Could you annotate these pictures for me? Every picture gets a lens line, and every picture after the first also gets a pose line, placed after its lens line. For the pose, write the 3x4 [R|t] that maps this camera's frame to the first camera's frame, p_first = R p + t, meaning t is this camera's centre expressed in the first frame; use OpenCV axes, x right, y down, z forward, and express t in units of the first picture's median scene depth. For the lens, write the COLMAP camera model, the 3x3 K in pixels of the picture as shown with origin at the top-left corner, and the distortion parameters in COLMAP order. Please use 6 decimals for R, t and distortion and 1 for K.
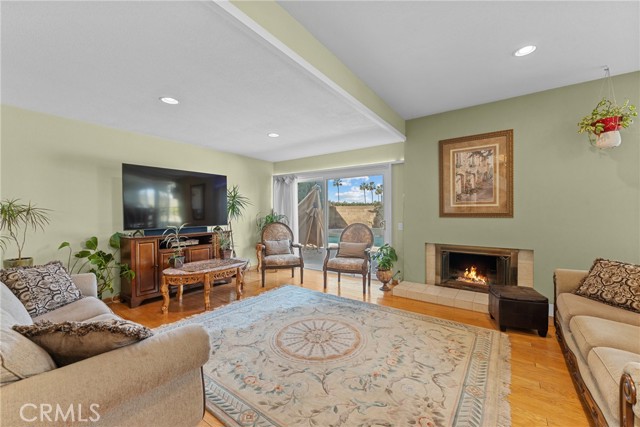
lens RADIAL K [[256.3, 0, 317.9], [0, 256.3, 213.4], [0, 0, 1]] dist [-0.002975, -0.001140]
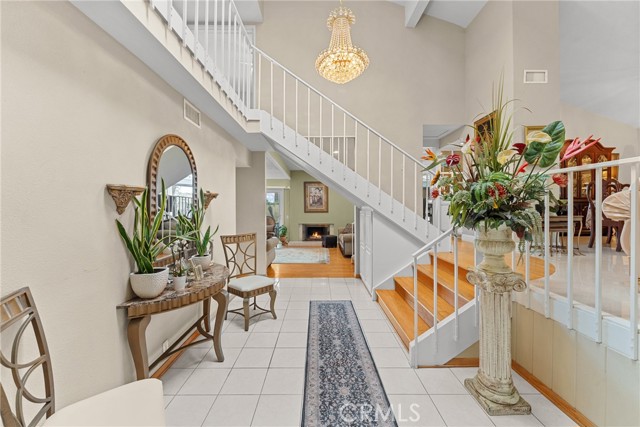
lens RADIAL K [[256.3, 0, 320.7], [0, 256.3, 208.9], [0, 0, 1]] dist [-0.002975, -0.001140]
pose [[0.806888, -0.002188, 0.590700, -0.886611], [0.001347, 0.999997, 0.001864, -0.027812], [-0.590702, -0.000709, 0.806889, -1.123240]]
